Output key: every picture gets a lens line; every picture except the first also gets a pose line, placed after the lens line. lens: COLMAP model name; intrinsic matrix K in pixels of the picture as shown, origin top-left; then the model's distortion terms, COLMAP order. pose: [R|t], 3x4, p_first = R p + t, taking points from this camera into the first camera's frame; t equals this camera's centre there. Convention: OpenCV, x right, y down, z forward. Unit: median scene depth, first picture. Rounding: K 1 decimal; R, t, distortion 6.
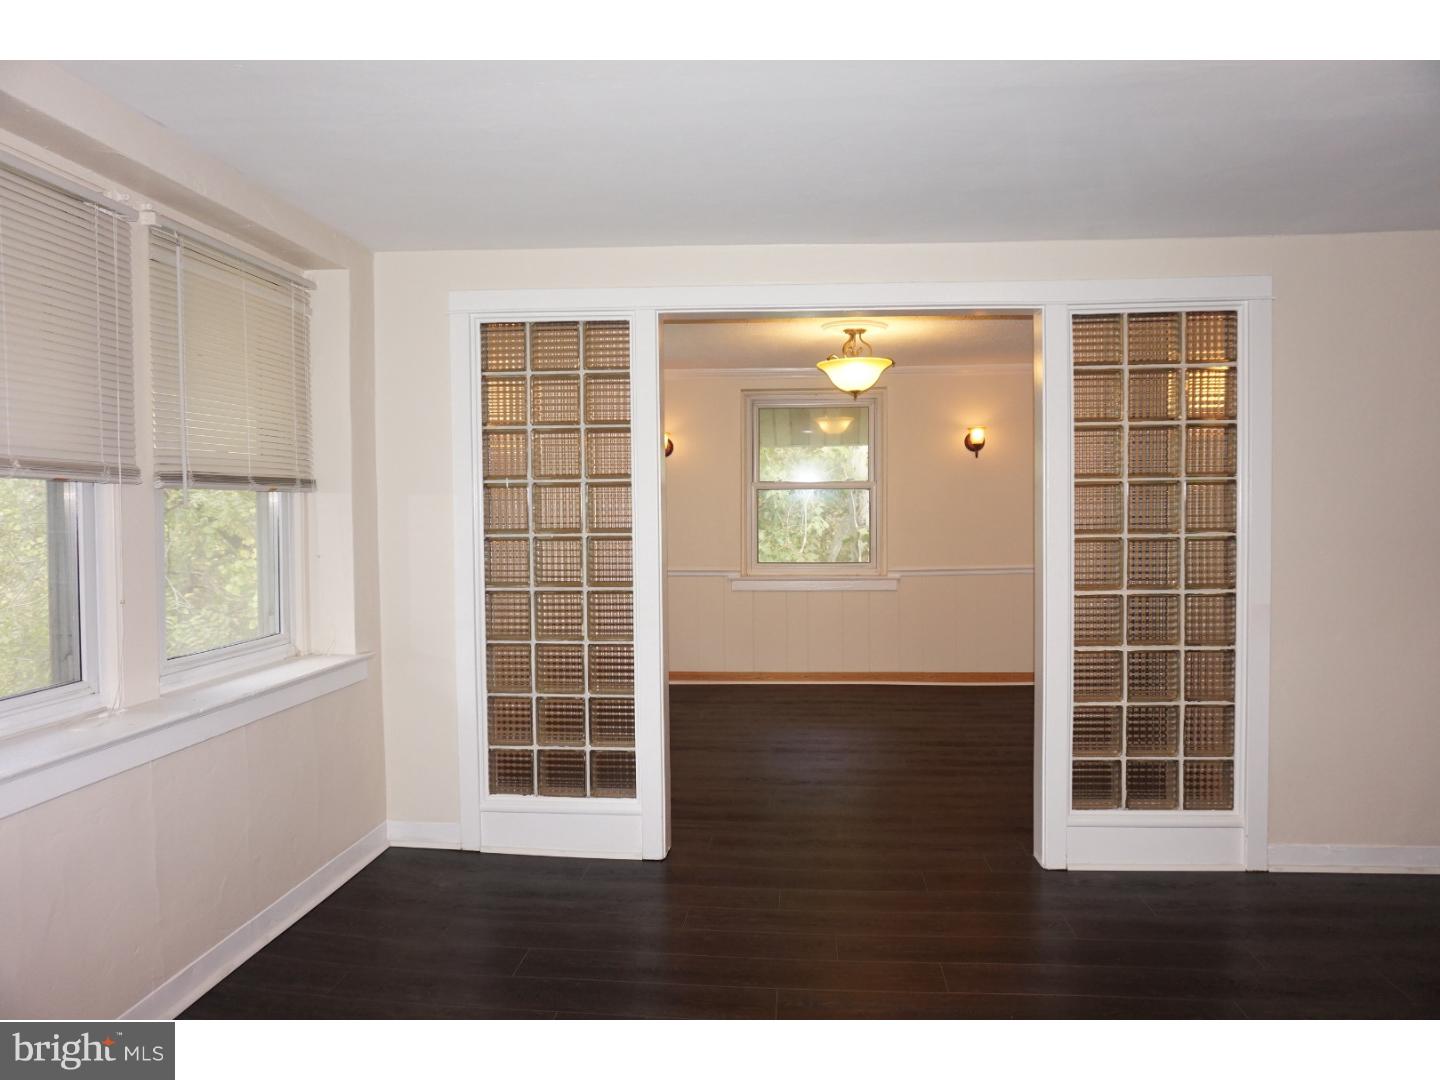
lens RADIAL K [[971.2, 0, 720.0], [0, 971.2, 543.9], [0, 0, 1]] dist [-0.008557, -0.002895]
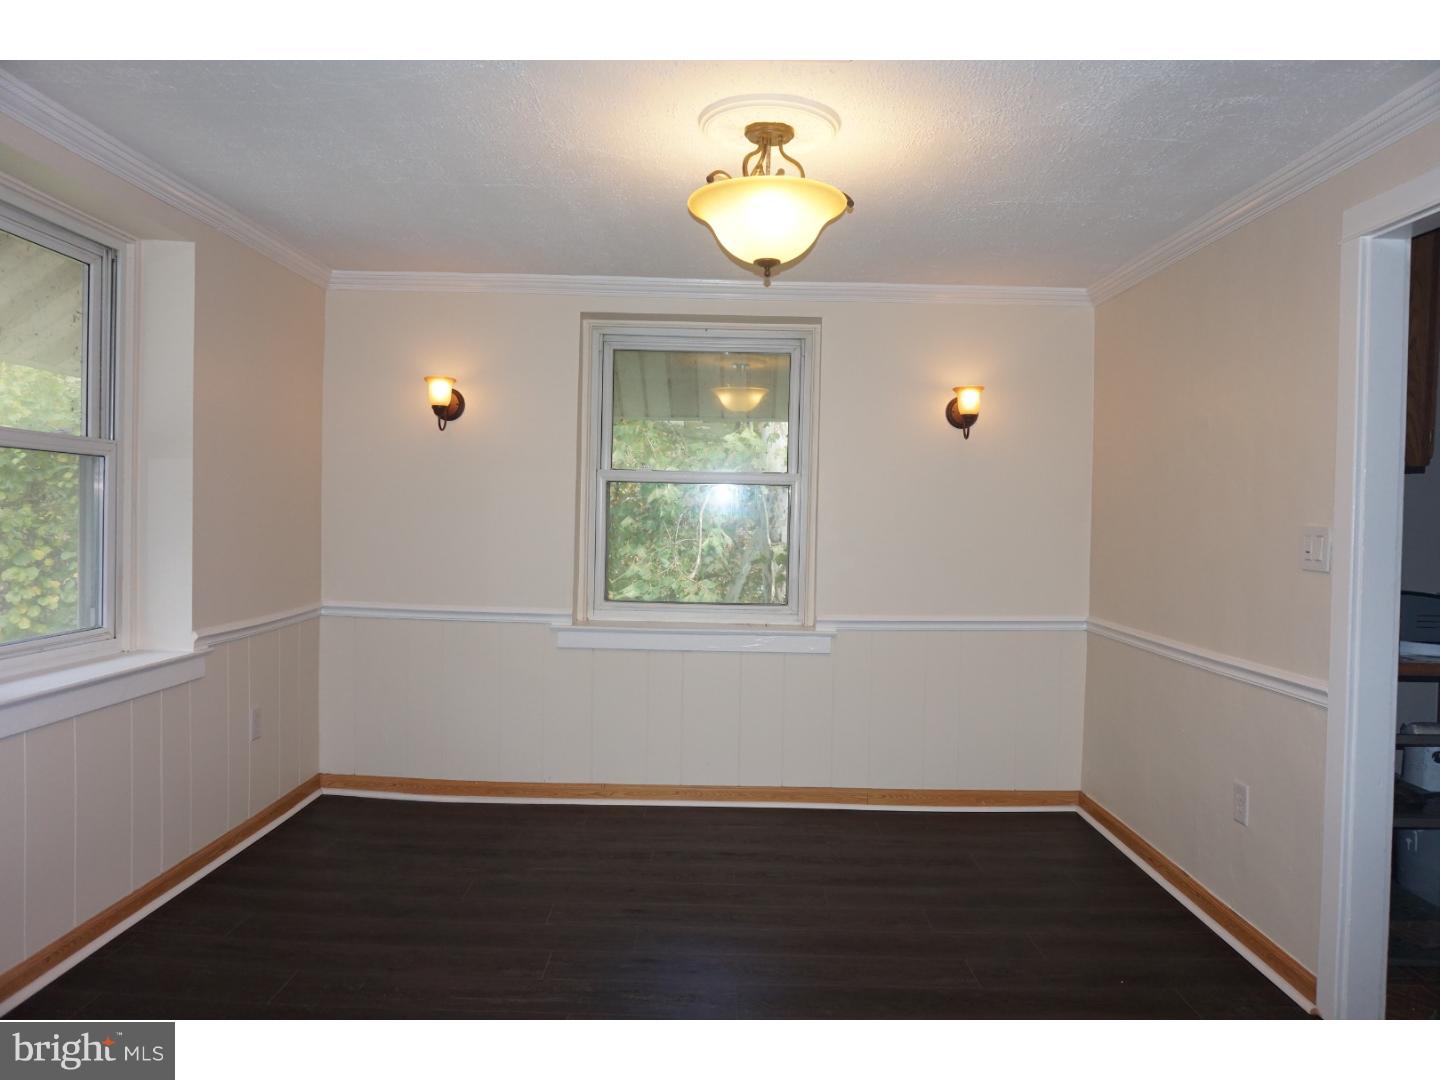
lens RADIAL K [[971.2, 0, 712.3], [0, 971.2, 536.3], [0, 0, 1]] dist [-0.008557, -0.002895]
pose [[0.996598, 0.026708, 0.077973, 0.059001], [-0.025203, 0.999478, -0.020221, -0.010908], [-0.078473, 0.018187, 0.996750, 0.396978]]
